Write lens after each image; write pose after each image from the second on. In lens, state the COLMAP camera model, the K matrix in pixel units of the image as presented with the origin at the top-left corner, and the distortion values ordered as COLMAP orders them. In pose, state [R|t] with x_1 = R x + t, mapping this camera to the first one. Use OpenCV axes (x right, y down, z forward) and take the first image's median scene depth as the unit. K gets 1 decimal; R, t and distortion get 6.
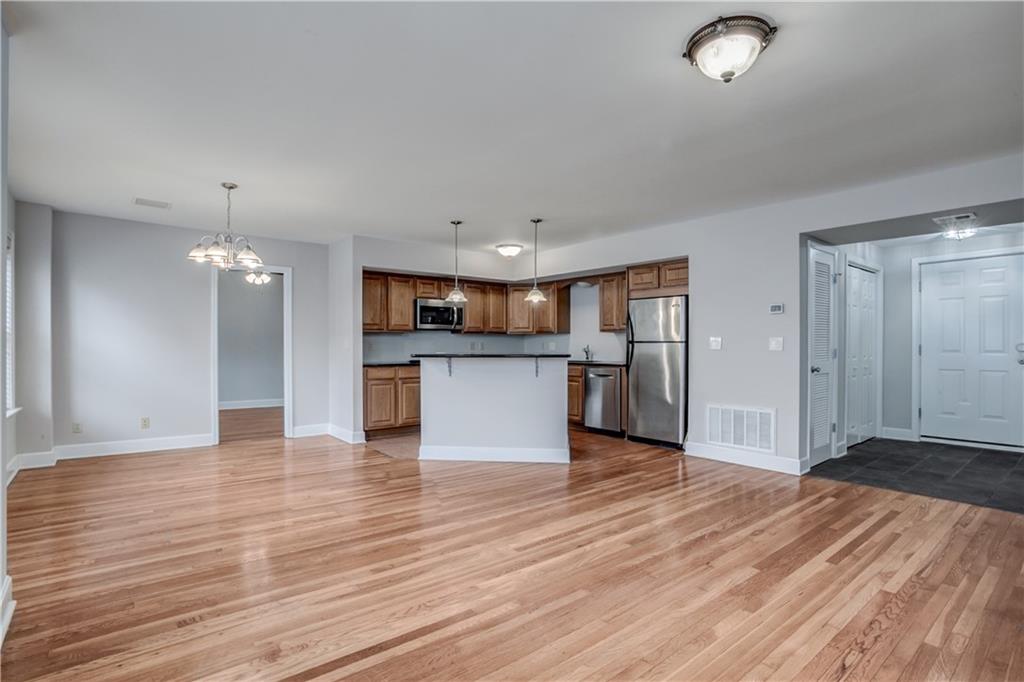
lens RADIAL K [[510.6, 0, 515.4], [0, 510.6, 346.1], [0, 0, 1]] dist [-0.063996, 0.027379]
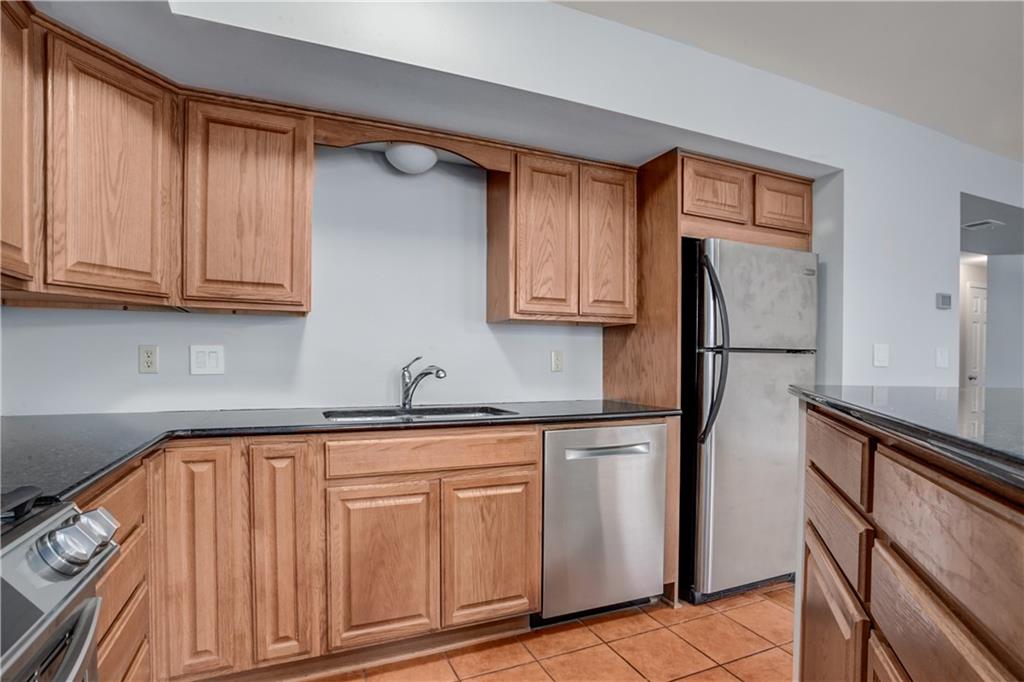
lens RADIAL K [[513.8, 0, 514.1], [0, 513.8, 368.0], [0, 0, 1]] dist [-0.030135, 0.000106]
pose [[0.273579, -0.007805, 0.961818, -0.297252], [-0.003031, 0.999955, 0.008977, 0.003891], [-0.961845, -0.005371, 0.273543, 1.821504]]
